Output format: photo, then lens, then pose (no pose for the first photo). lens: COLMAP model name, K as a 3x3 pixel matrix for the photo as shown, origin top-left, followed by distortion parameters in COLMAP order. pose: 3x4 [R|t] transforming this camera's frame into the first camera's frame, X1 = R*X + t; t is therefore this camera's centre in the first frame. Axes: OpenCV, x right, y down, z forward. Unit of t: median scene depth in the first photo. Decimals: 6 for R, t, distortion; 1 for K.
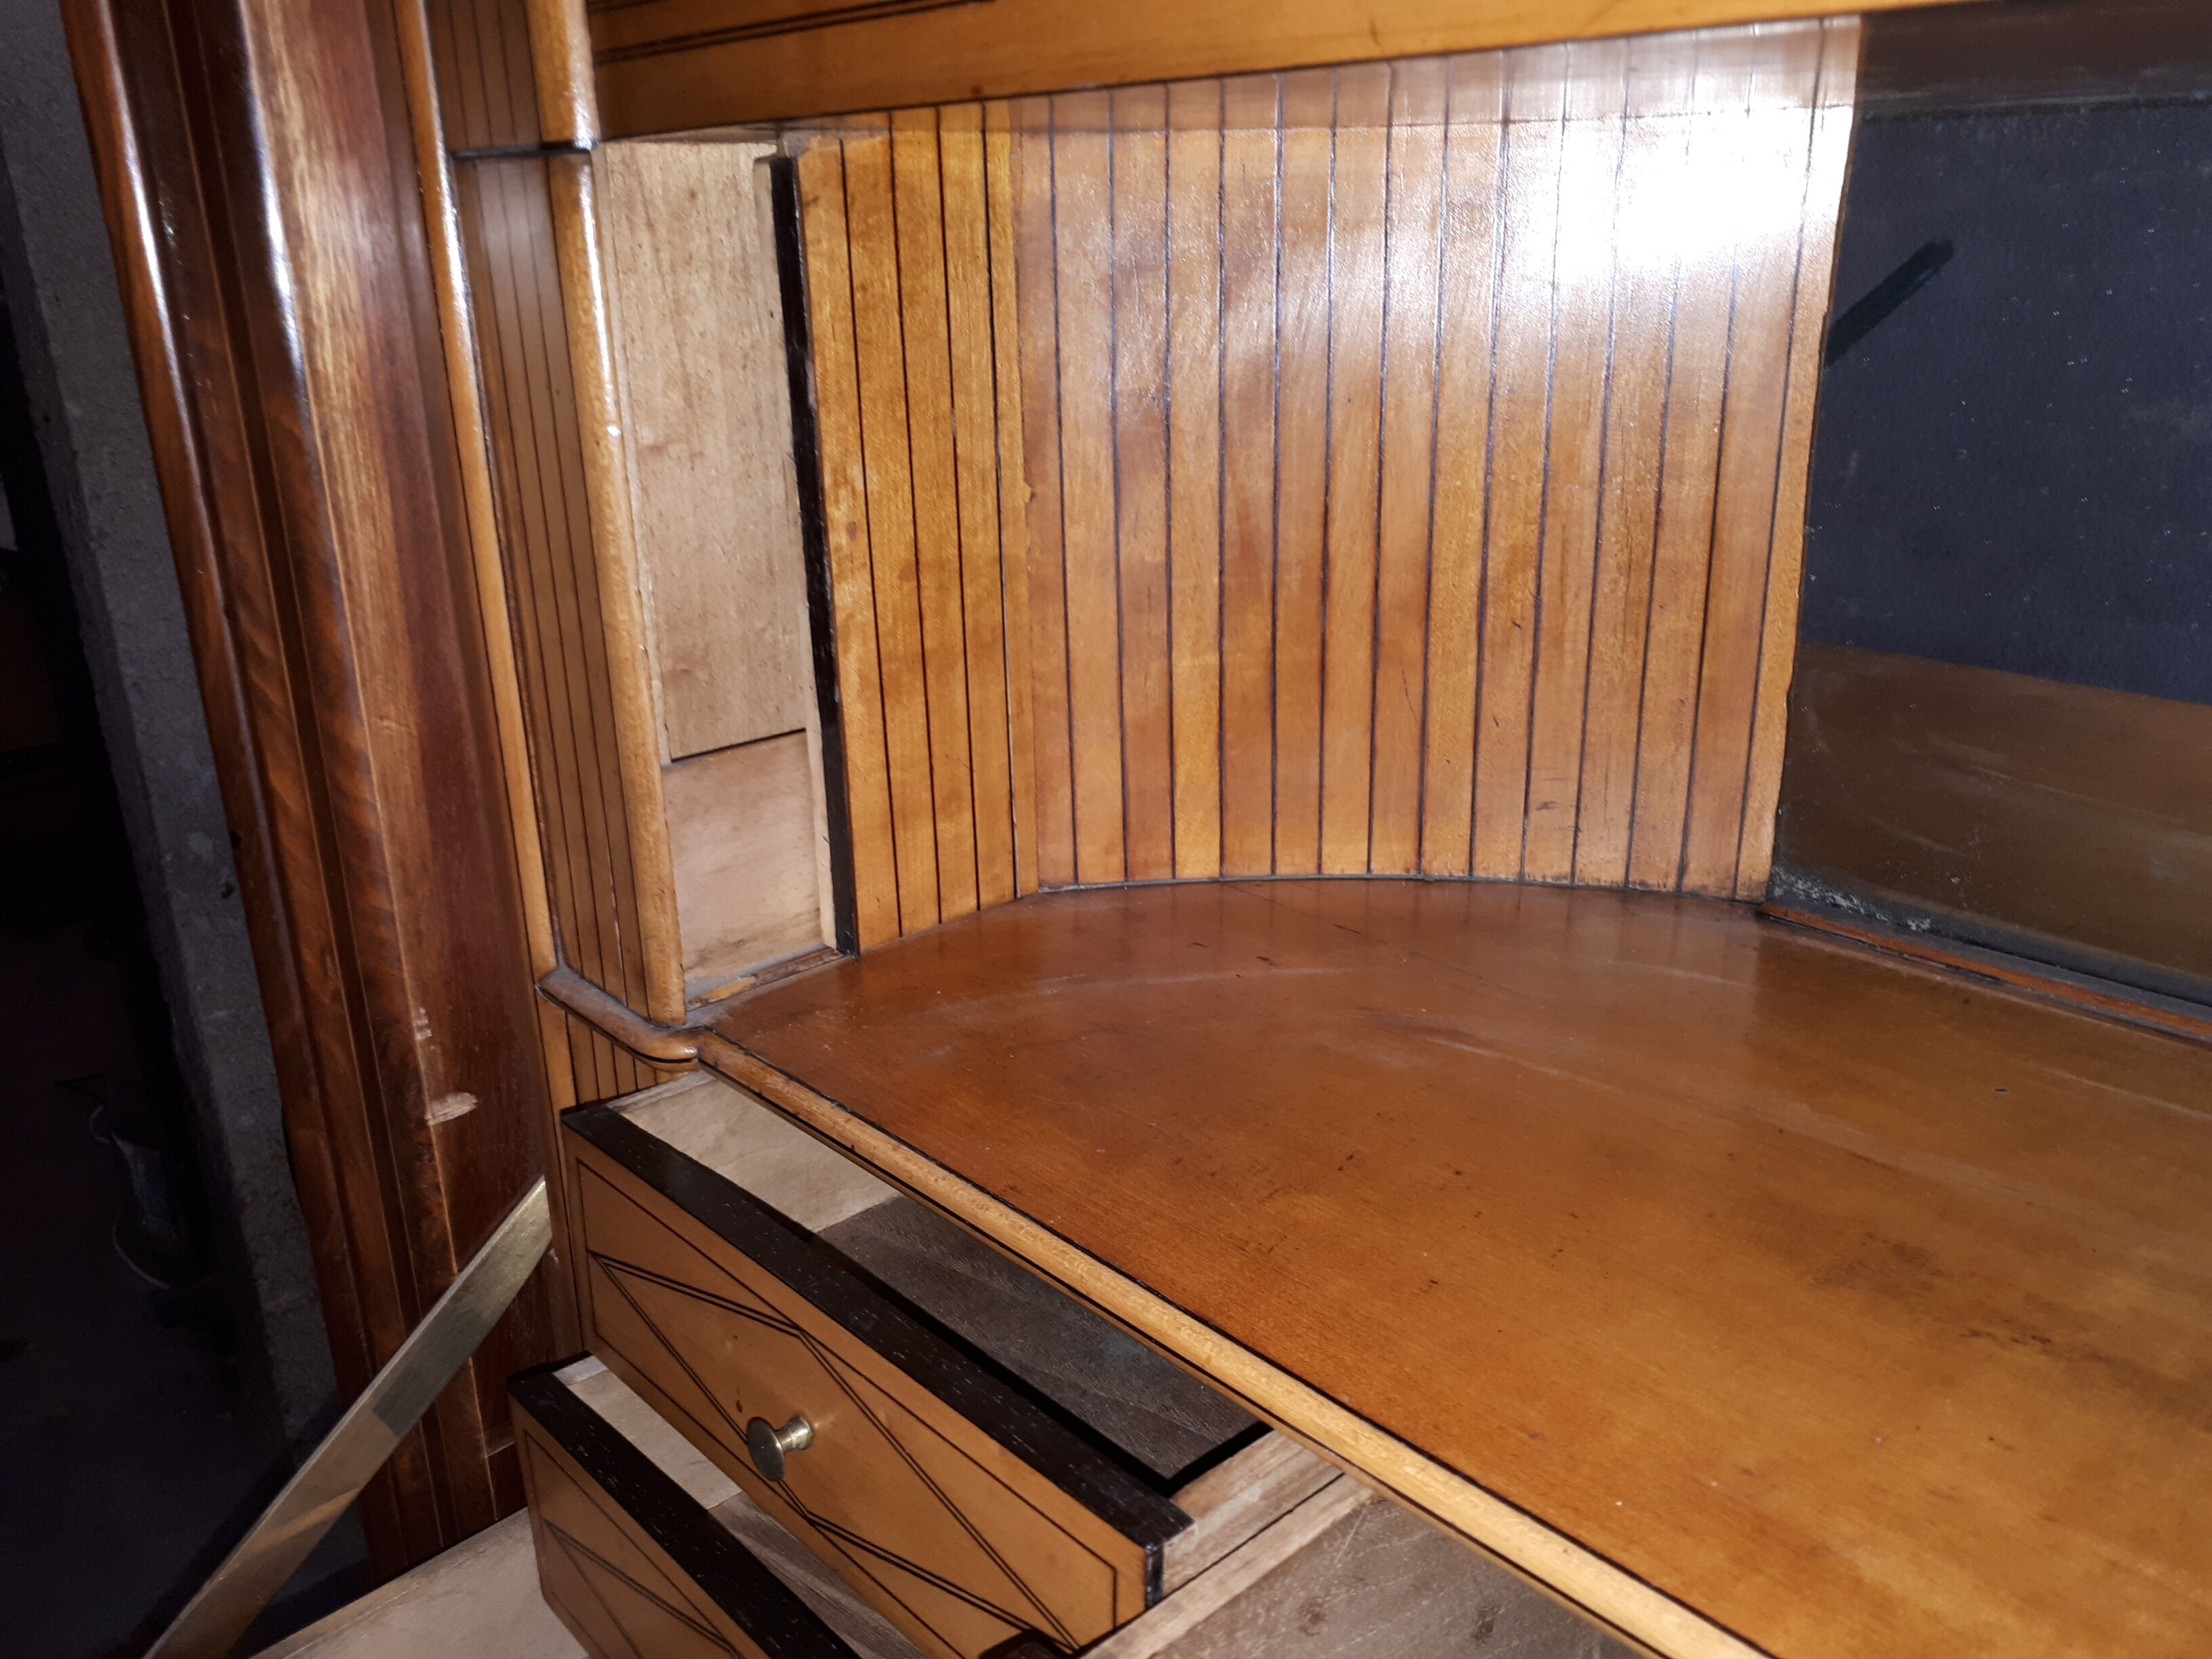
lens RADIAL K [[1783.1, 0, 1072.7], [0, 1783.1, 878.1], [0, 0, 1]] dist [0.025268, -0.033975]
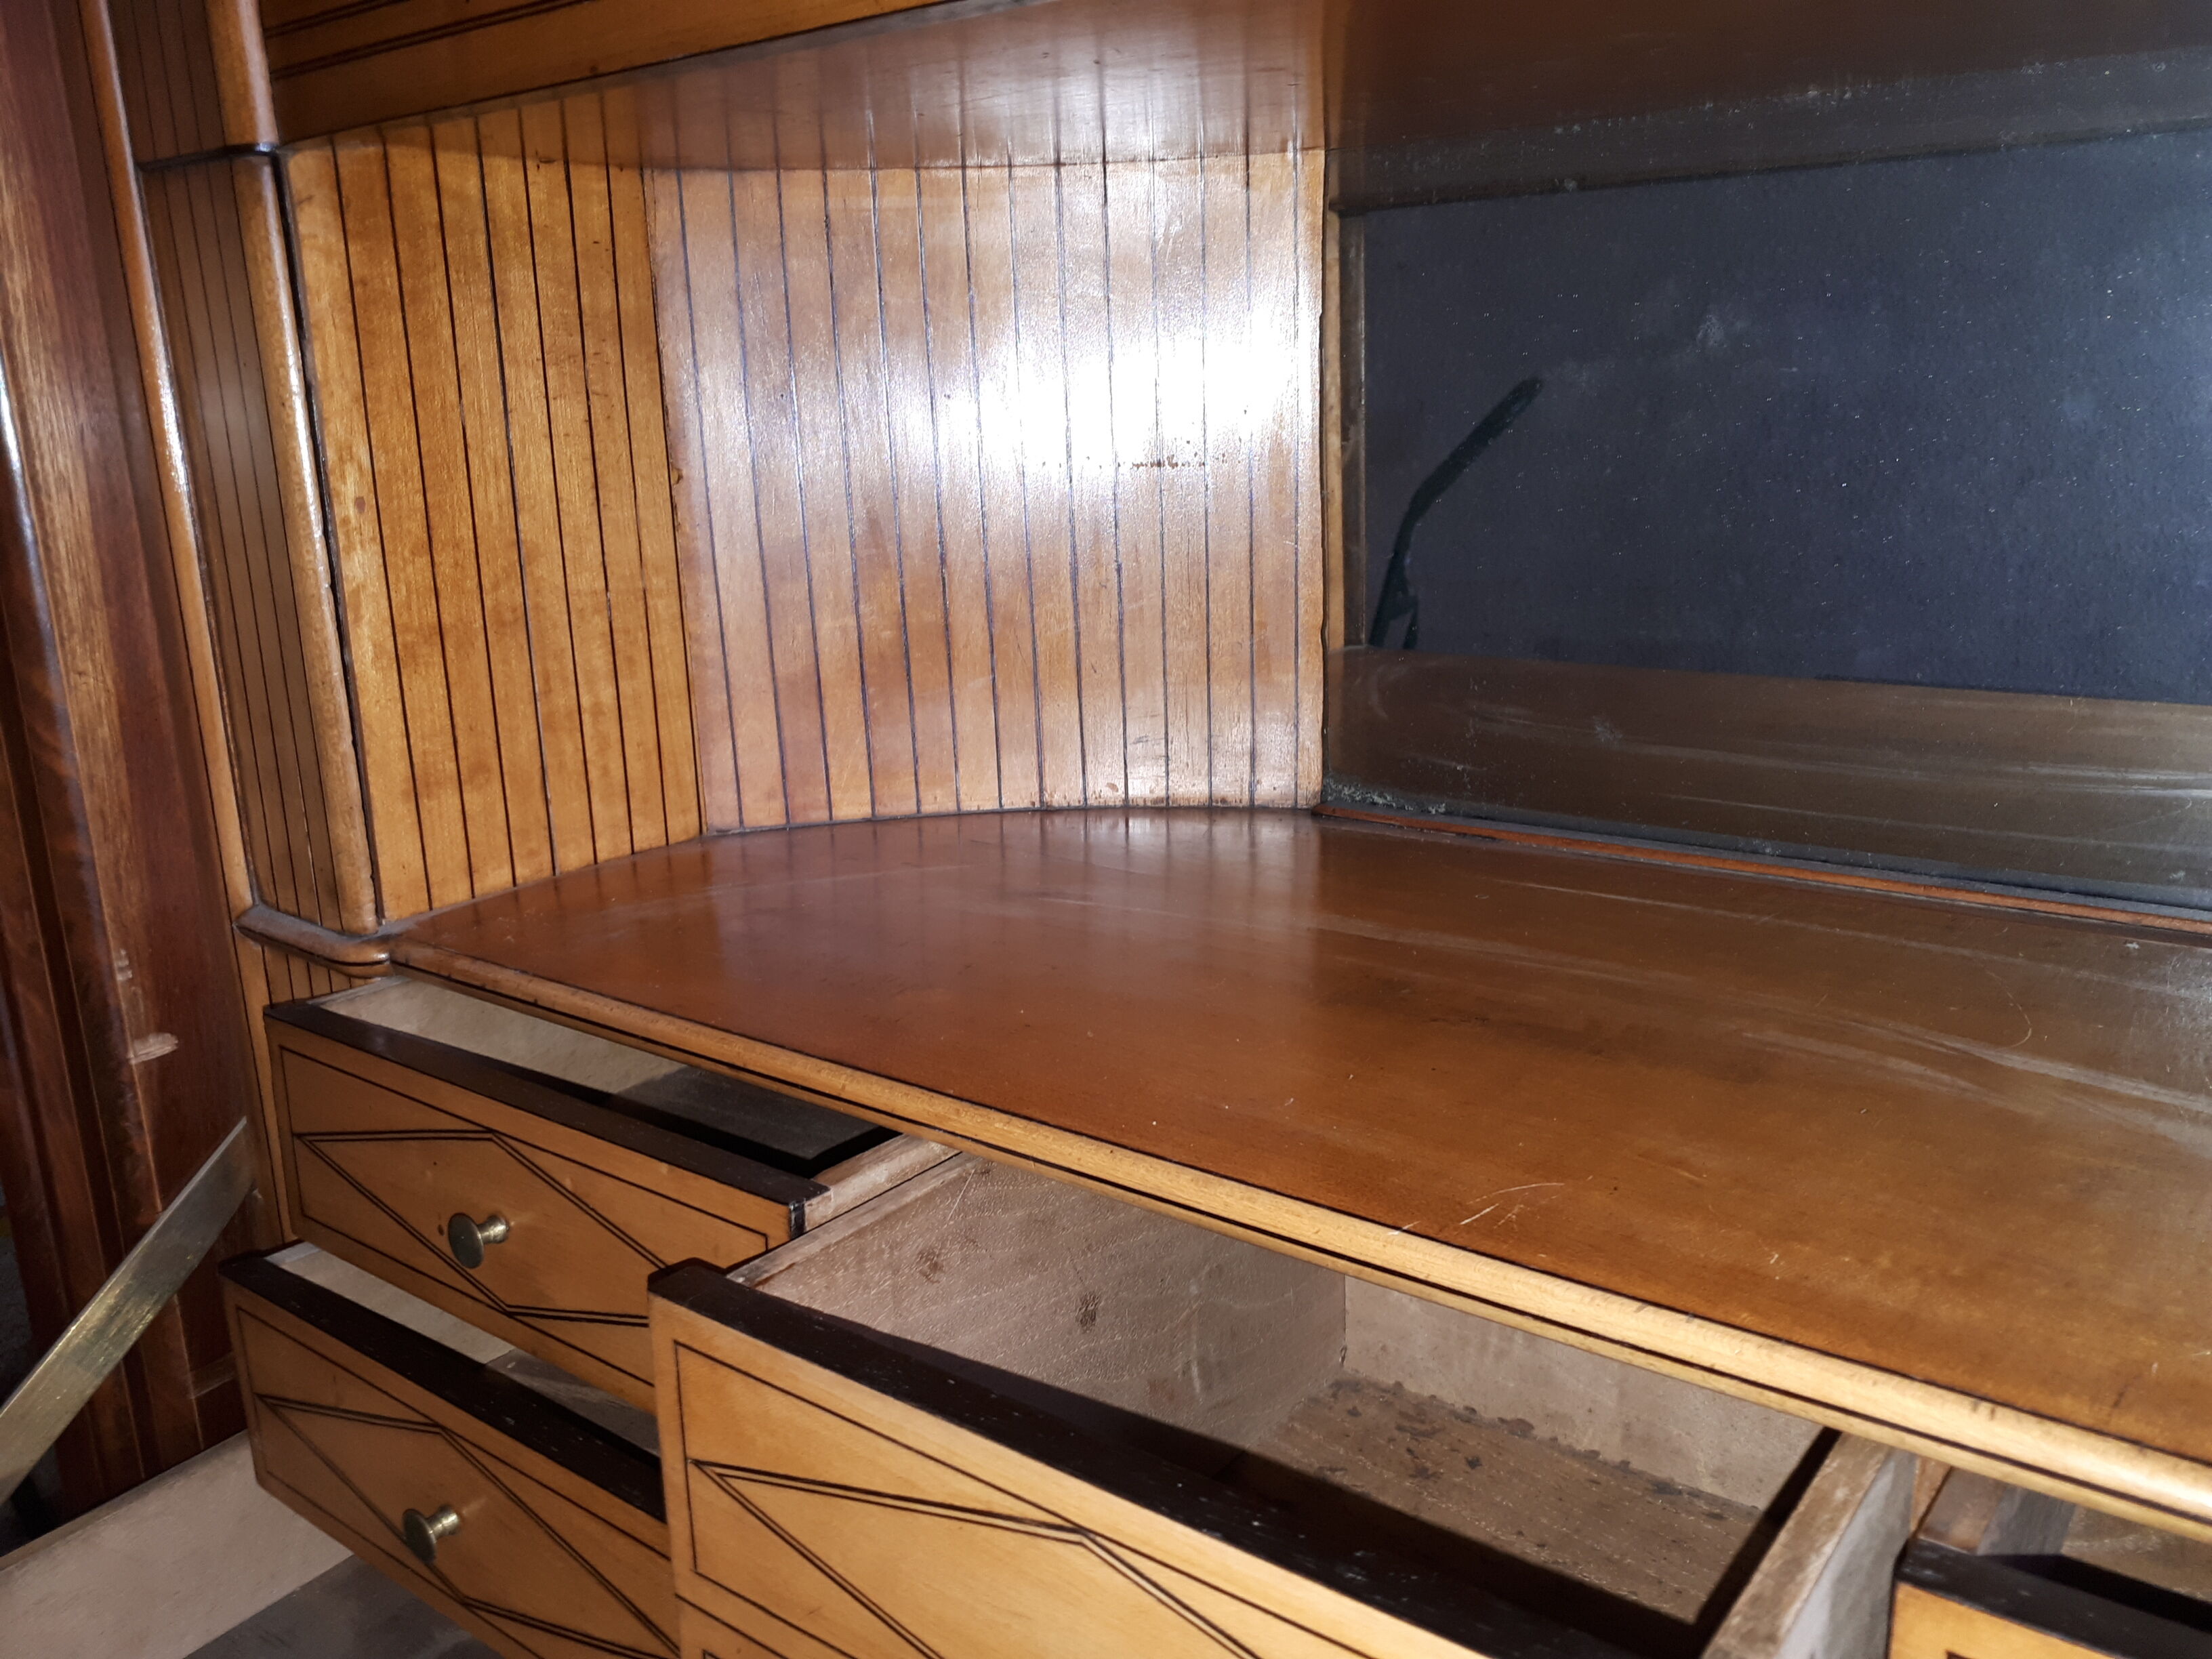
lens RADIAL K [[1783.1, 0, 1075.6], [0, 1783.1, 868.4], [0, 0, 1]] dist [0.025268, -0.033975]
pose [[0.985204, -0.052885, 0.163024, 0.029270], [0.067623, 0.993979, -0.086219, 0.161795], [-0.157483, 0.095967, 0.982848, -0.160141]]
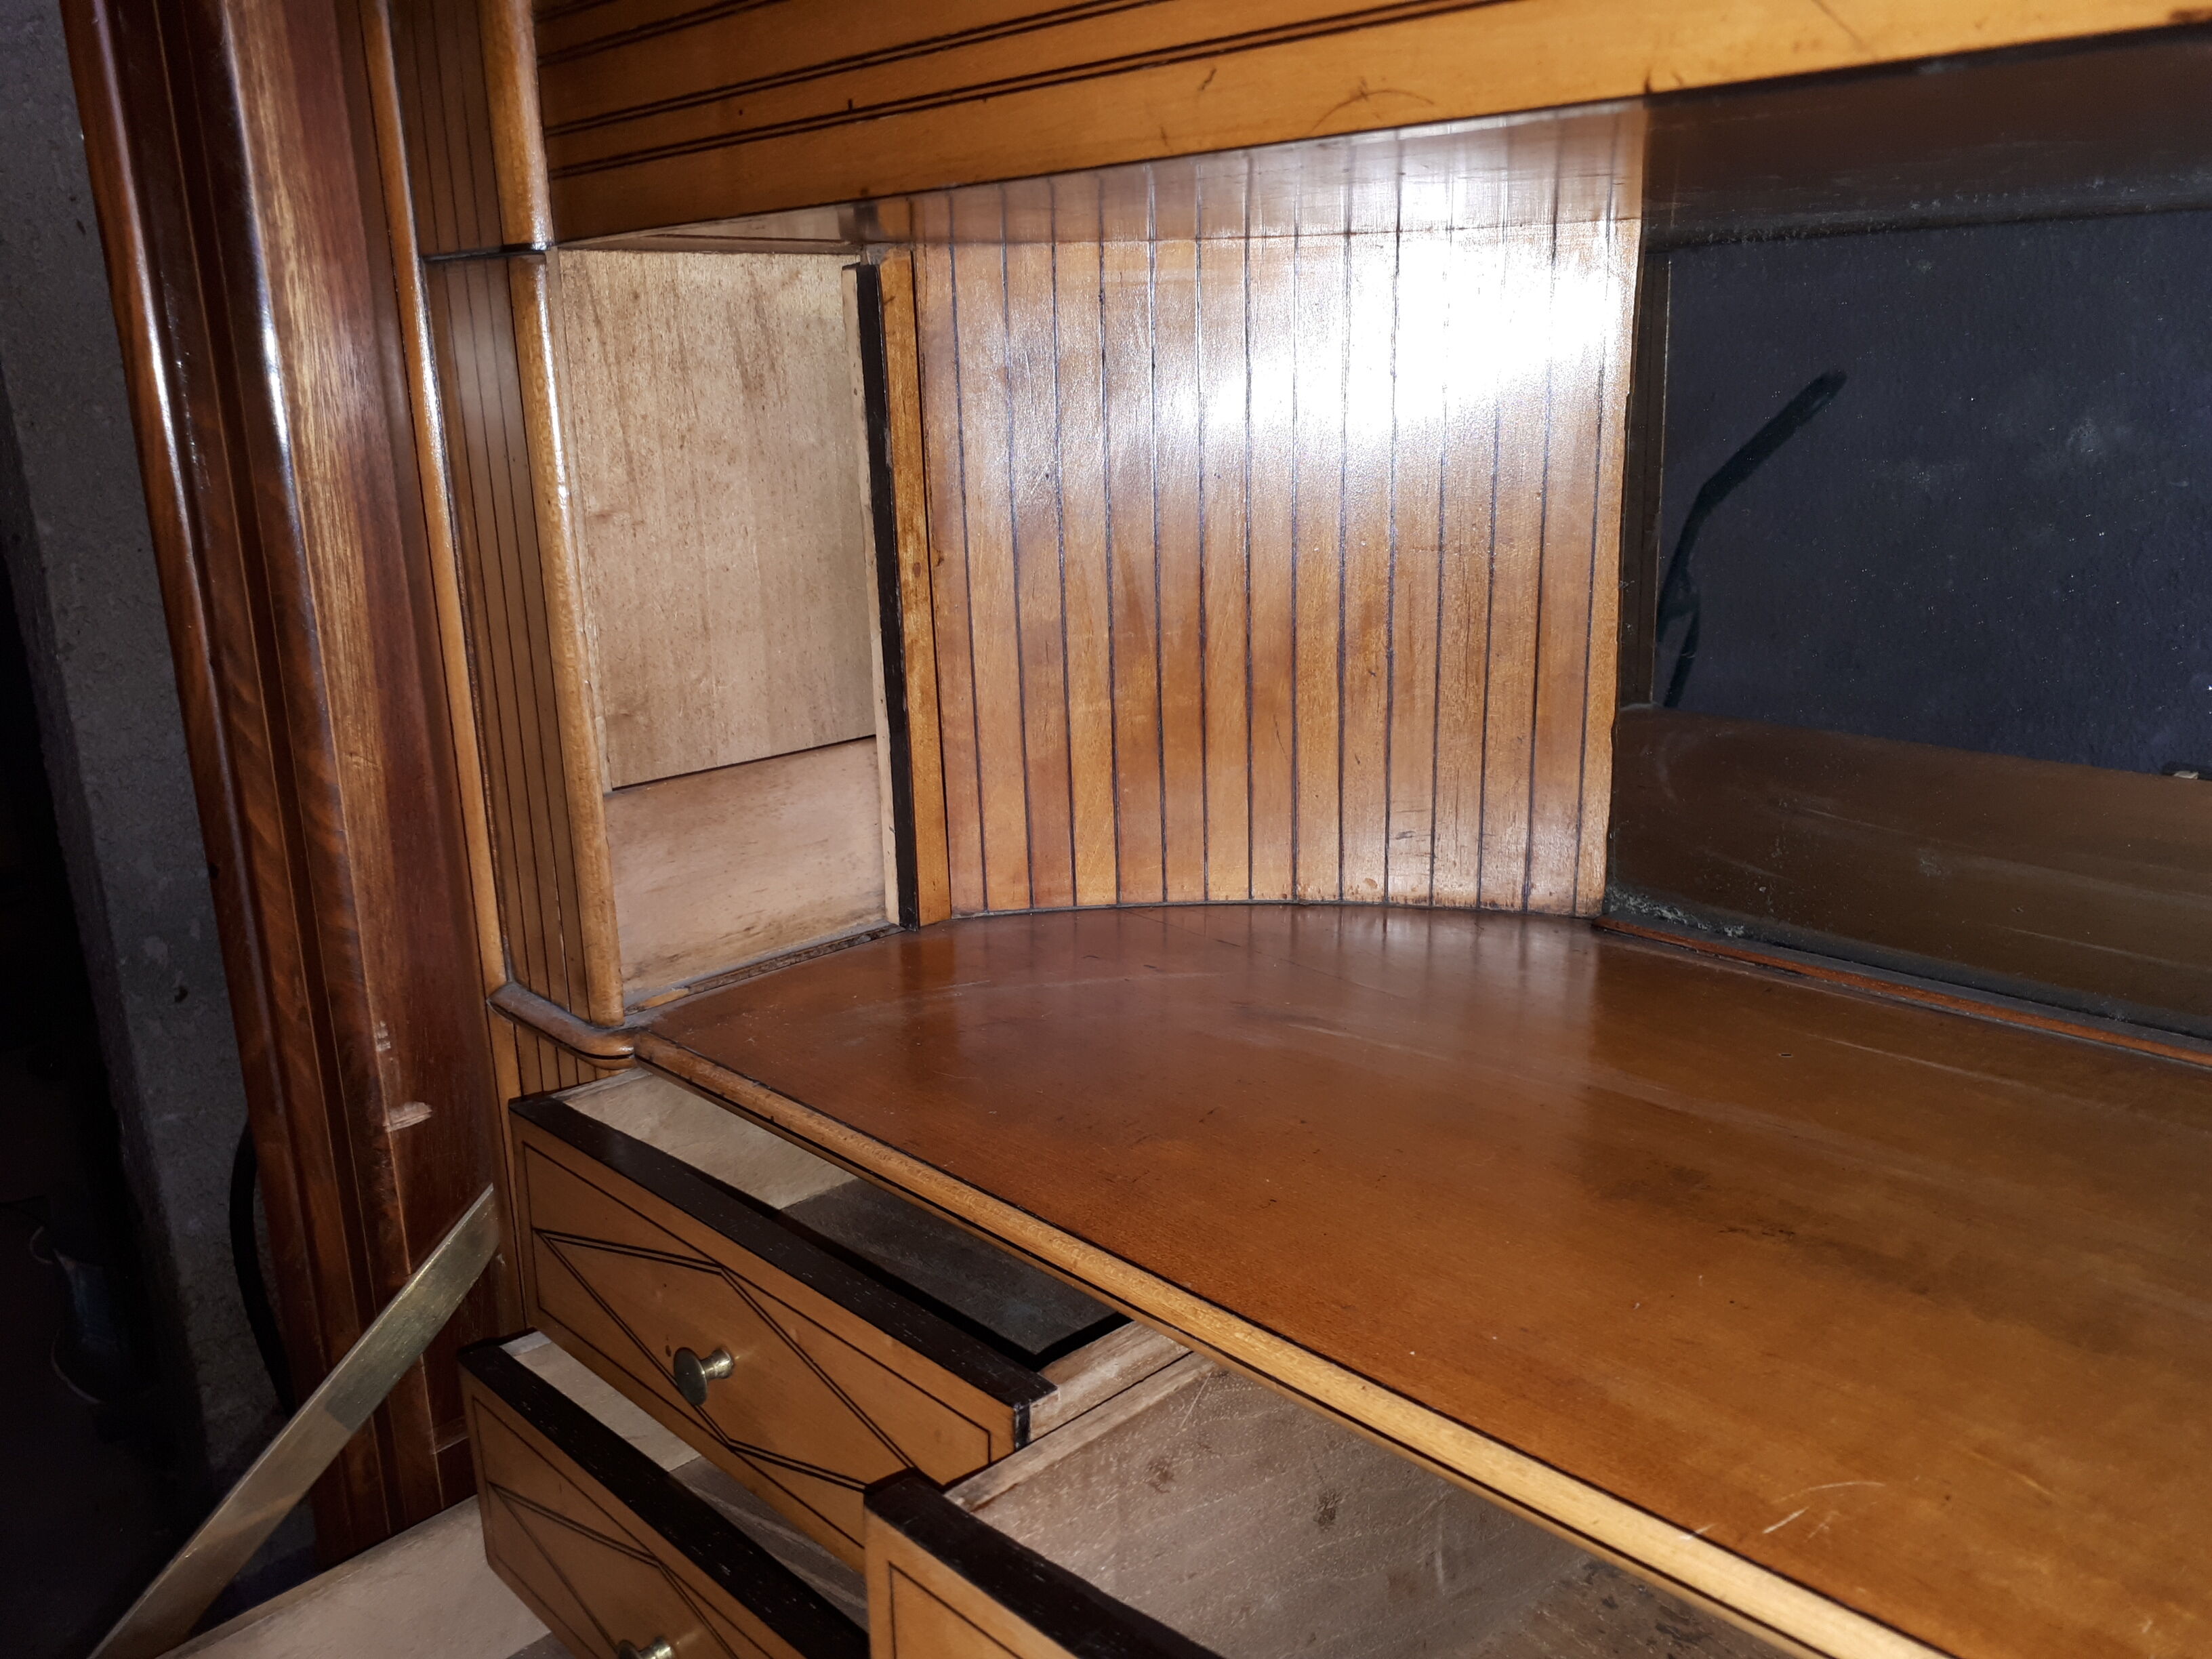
lens RADIAL K [[1783.1, 0, 1072.0], [0, 1783.1, 871.8], [0, 0, 1]] dist [0.025268, -0.033975]
pose [[0.999637, -0.009624, 0.025173, 0.032500], [0.011493, 0.997103, -0.075185, 0.071055], [-0.024377, 0.075447, 0.996852, -0.112942]]
